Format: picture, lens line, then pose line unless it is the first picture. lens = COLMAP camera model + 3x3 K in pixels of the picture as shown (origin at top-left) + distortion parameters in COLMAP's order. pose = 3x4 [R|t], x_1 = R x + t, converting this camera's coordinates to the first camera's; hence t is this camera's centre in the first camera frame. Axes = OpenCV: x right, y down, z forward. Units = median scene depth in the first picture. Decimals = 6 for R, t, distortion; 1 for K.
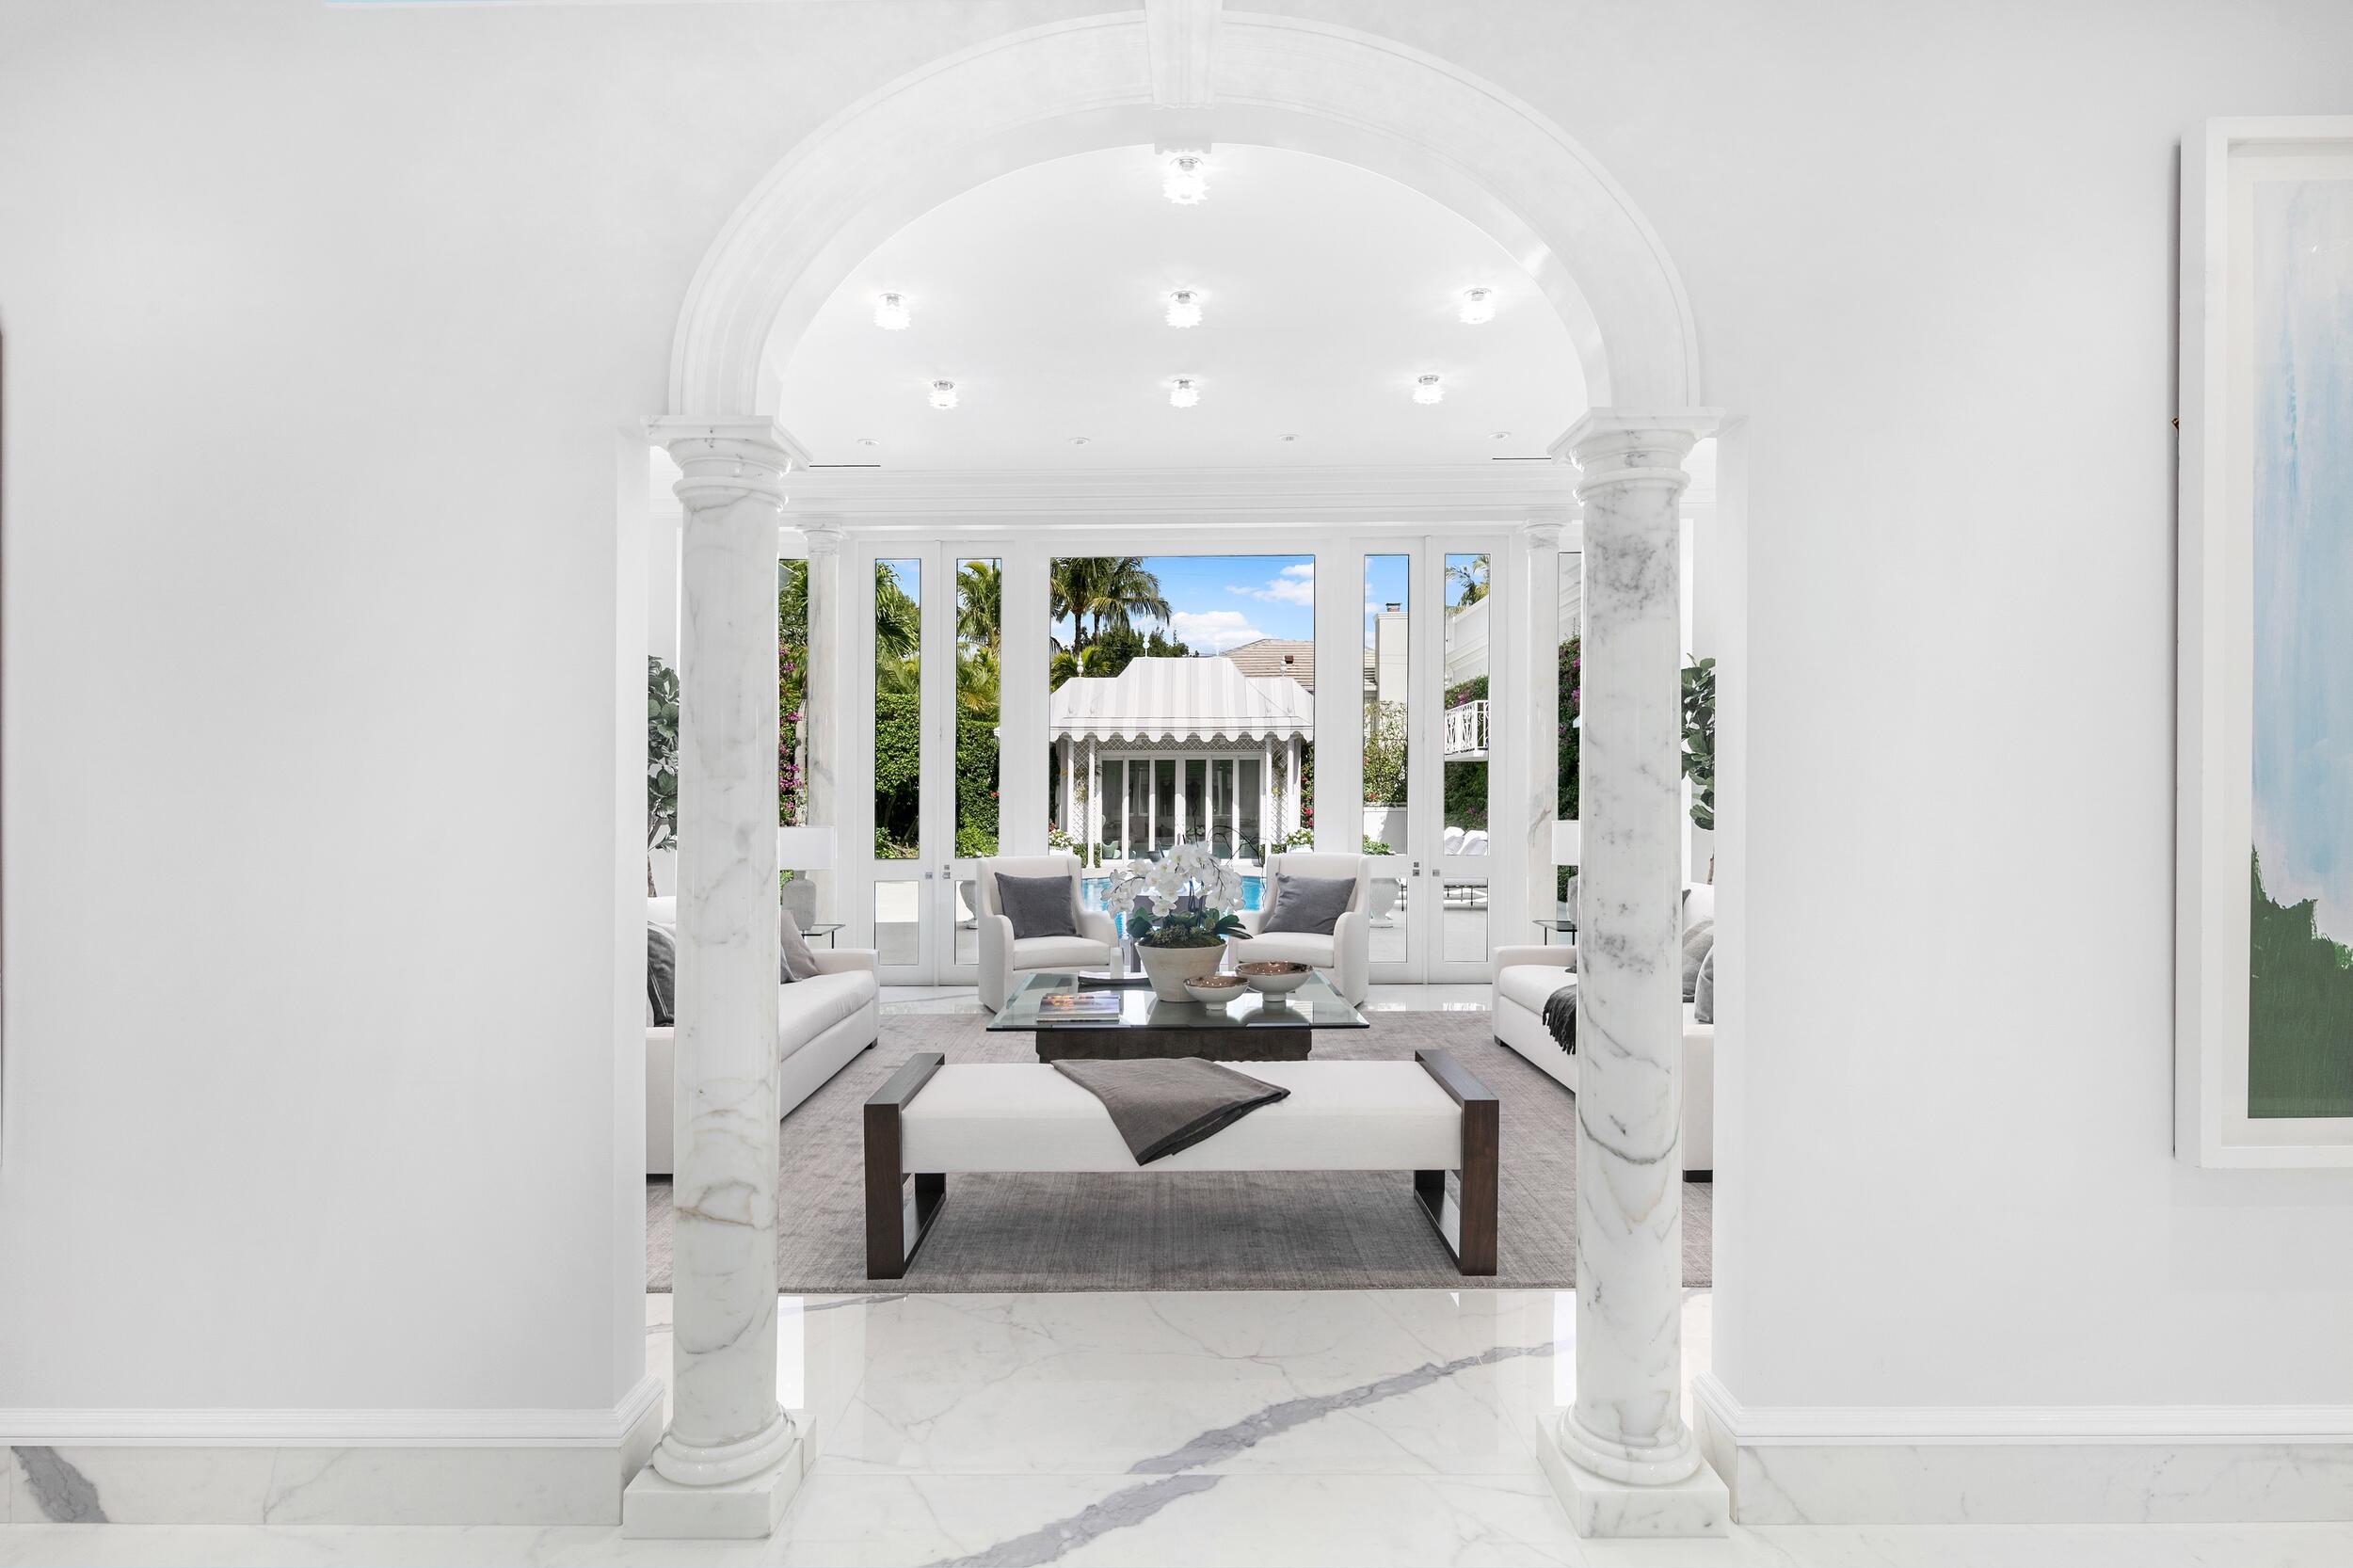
lens RADIAL K [[1143.7, 0, 1176.5], [0, 1143.7, 784.0], [0, 0, 1]] dist [0.000093, -0.000067]
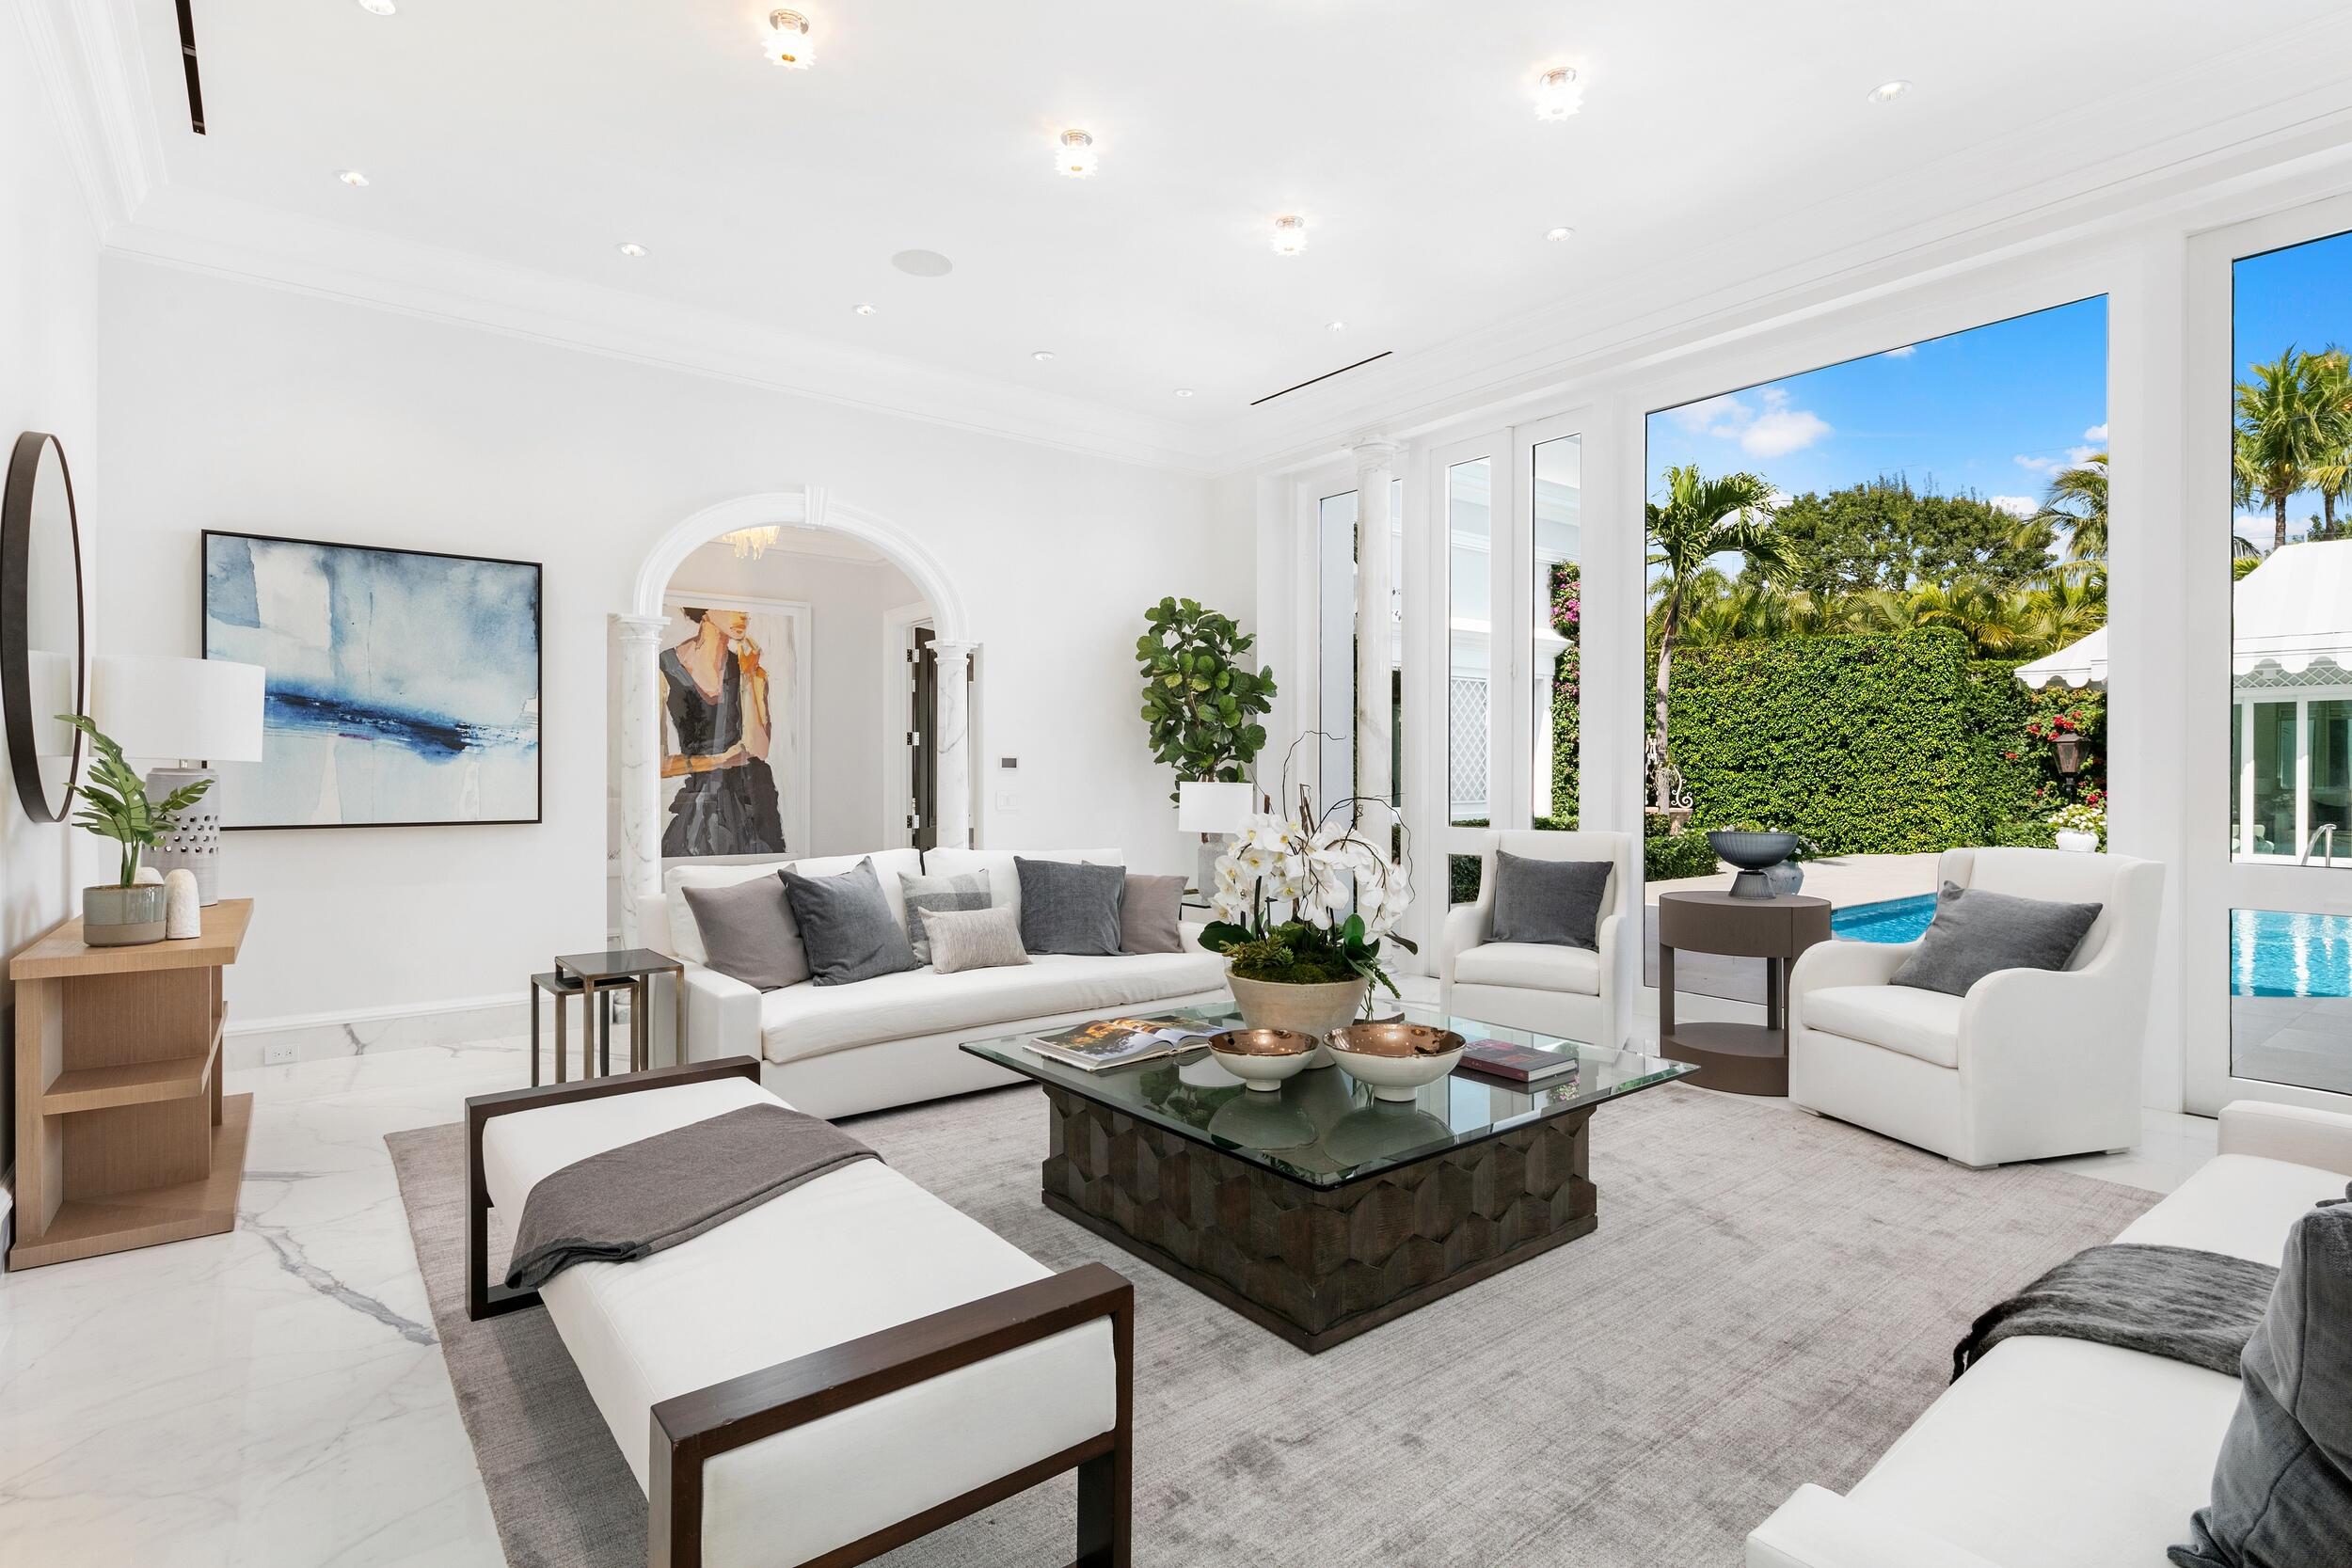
lens RADIAL K [[1143.1, 0, 1176.0], [0, 1143.1, 784.0], [0, 0, 1]] dist [0.000093, -0.000067]
pose [[0.626957, 0.018522, -0.778834, 0.103862], [0.005657, 0.999583, 0.028326, 0.002543], [0.779033, -0.022165, 0.626590, 0.126541]]
